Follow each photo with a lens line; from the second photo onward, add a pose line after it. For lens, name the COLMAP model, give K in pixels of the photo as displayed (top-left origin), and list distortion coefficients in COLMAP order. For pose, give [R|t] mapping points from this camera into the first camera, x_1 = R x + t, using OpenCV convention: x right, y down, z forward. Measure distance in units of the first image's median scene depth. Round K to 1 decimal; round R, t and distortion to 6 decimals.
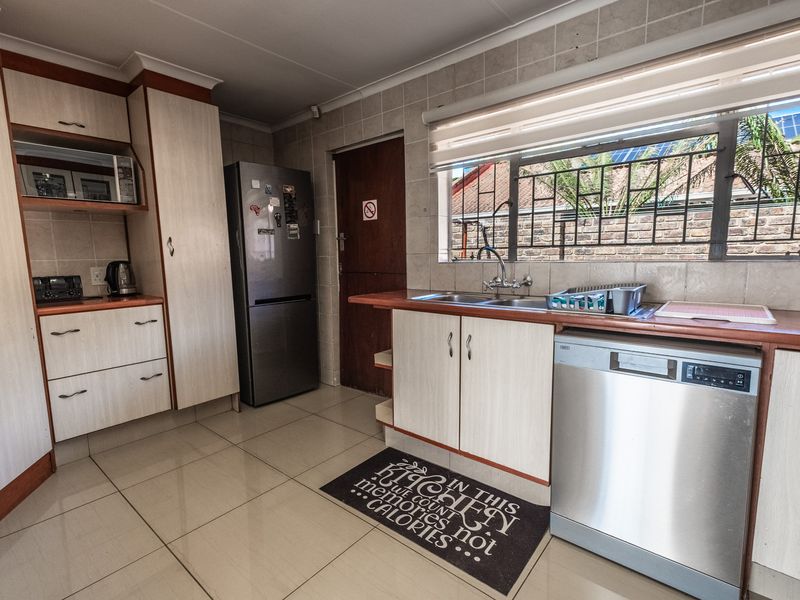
lens RADIAL K [[388.5, 0, 403.3], [0, 388.5, 303.4], [0, 0, 1]] dist [0.005389, 0.001171]
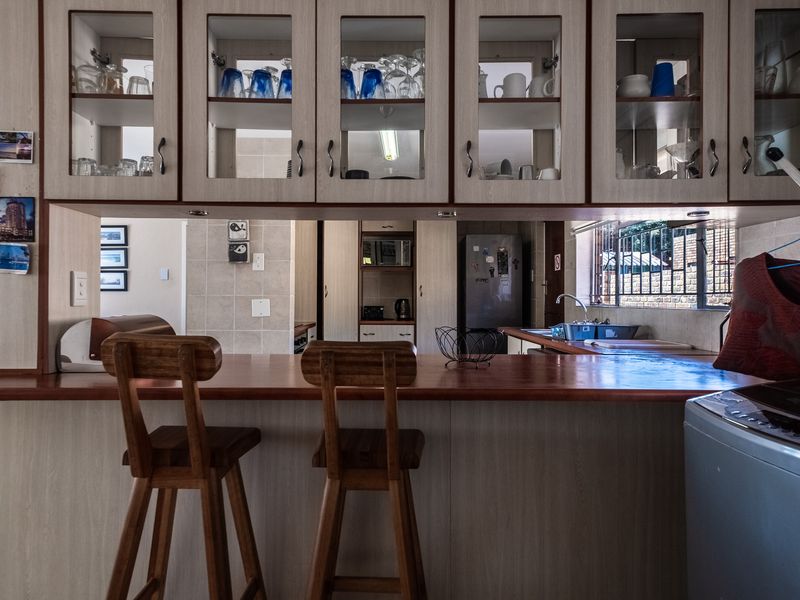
lens RADIAL K [[517.2, 0, 400.0], [0, 517.2, 300.0], [0, 0, 1]] dist [0.004050, 0.000802]
pose [[0.655005, 0.024128, -0.755239, 1.018803], [-0.113755, 0.991248, -0.066990, 0.051539], [0.747012, 0.129791, 0.652017, -0.508128]]
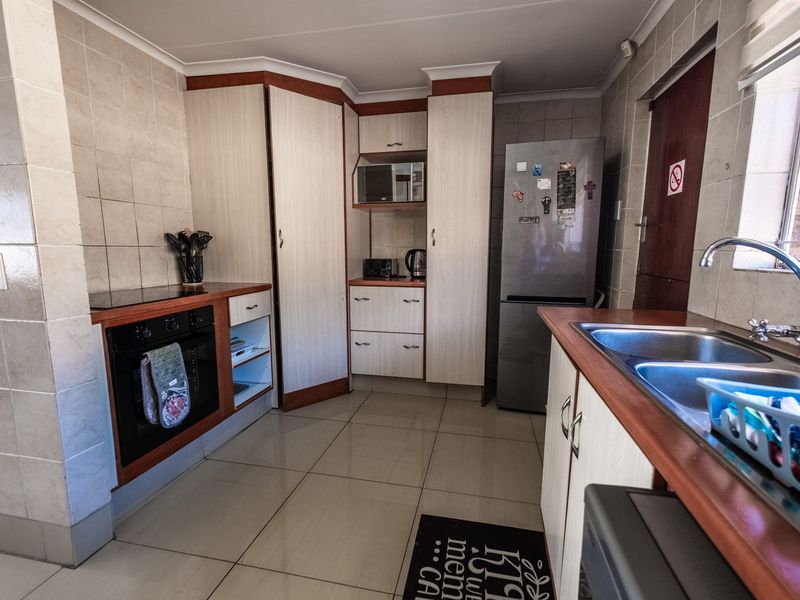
lens RADIAL K [[388.5, 0, 403.3], [0, 388.5, 303.4], [0, 0, 1]] dist [0.005389, 0.001171]
pose [[0.456826, 0.148791, -0.877024, 0.368110], [-0.124698, 0.986888, 0.102478, -0.062658], [0.880773, 0.062548, 0.469390, 0.411939]]
